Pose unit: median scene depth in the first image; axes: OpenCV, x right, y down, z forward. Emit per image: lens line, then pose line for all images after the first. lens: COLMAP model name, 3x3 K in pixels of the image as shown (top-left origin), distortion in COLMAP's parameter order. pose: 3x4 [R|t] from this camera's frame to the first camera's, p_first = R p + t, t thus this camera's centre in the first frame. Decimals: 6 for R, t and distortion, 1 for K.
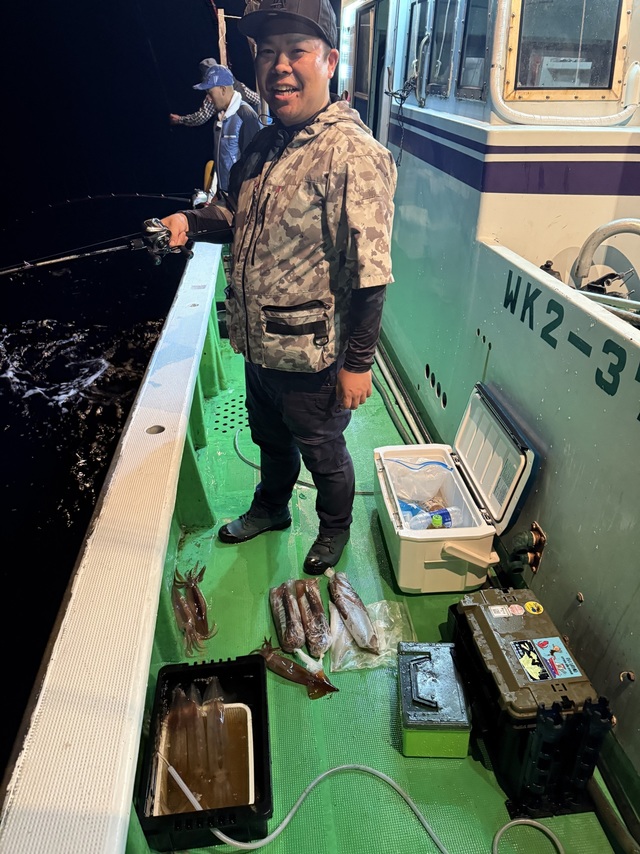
lens RADIAL K [[581.9, 0, 320.0], [0, 581.9, 427.0], [0, 0, 1]] dist [0.003061, -0.037145]
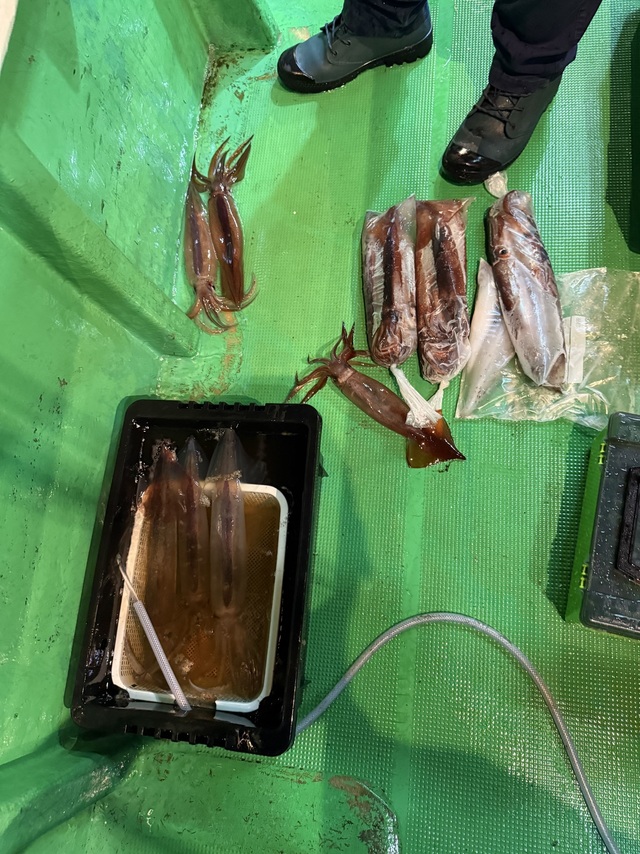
lens RADIAL K [[581.9, 0, 320.0], [0, 581.9, 427.0], [0, 0, 1]] dist [0.003061, -0.037145]
pose [[0.966134, 0.162993, -0.200047, 0.005767], [0.040859, 0.668839, 0.742283, 0.029232], [0.254786, -0.725319, 0.639528, 0.563861]]
